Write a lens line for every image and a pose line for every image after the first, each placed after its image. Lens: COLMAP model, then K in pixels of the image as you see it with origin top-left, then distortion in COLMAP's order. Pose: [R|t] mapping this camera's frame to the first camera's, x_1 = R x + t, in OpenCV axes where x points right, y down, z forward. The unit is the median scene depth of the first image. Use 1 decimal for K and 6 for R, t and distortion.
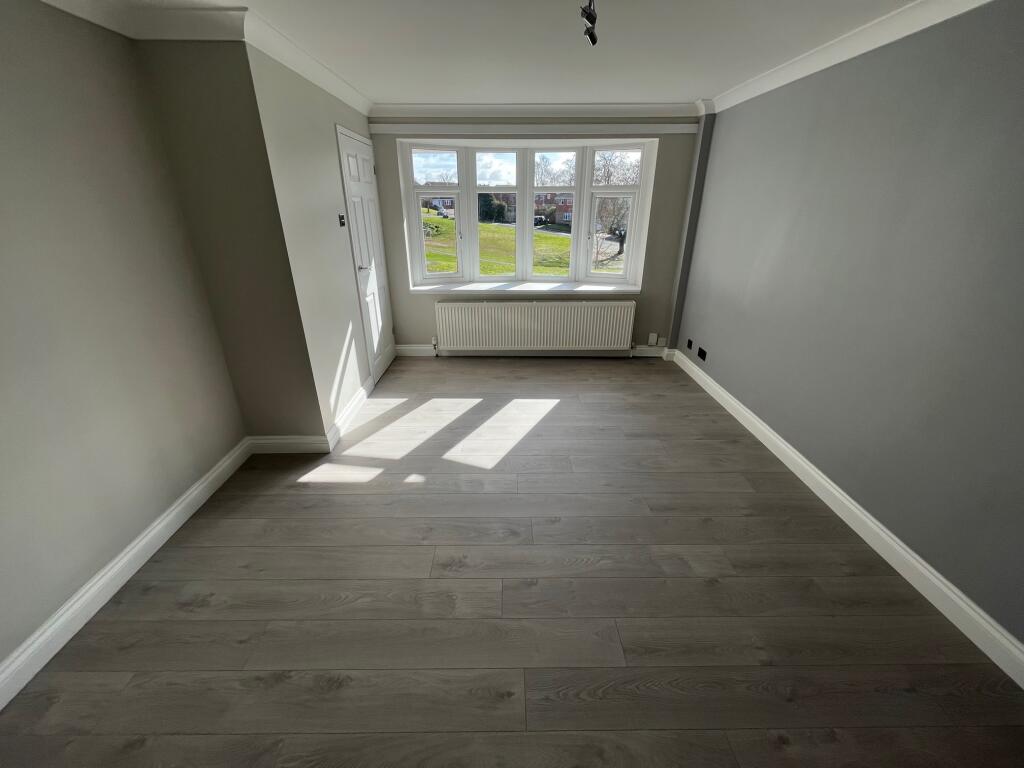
lens RADIAL K [[412.7, 0, 510.9], [0, 412.7, 383.3], [0, 0, 1]] dist [-0.004249, 0.000487]
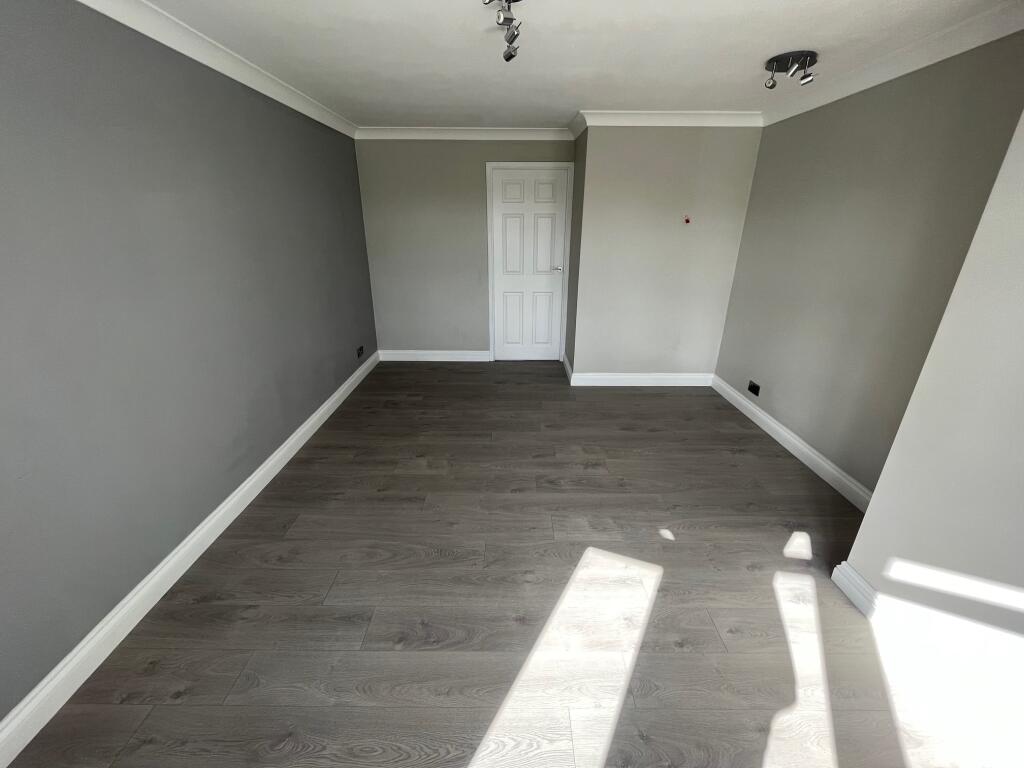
lens RADIAL K [[412.7, 0, 512.2], [0, 412.7, 382.8], [0, 0, 1]] dist [-0.004249, 0.000487]
pose [[-0.999901, -0.008425, 0.011286, 0.114822], [0.002101, 0.703120, 0.711068, -0.733684], [-0.013926, 0.711021, -0.703032, 1.694302]]
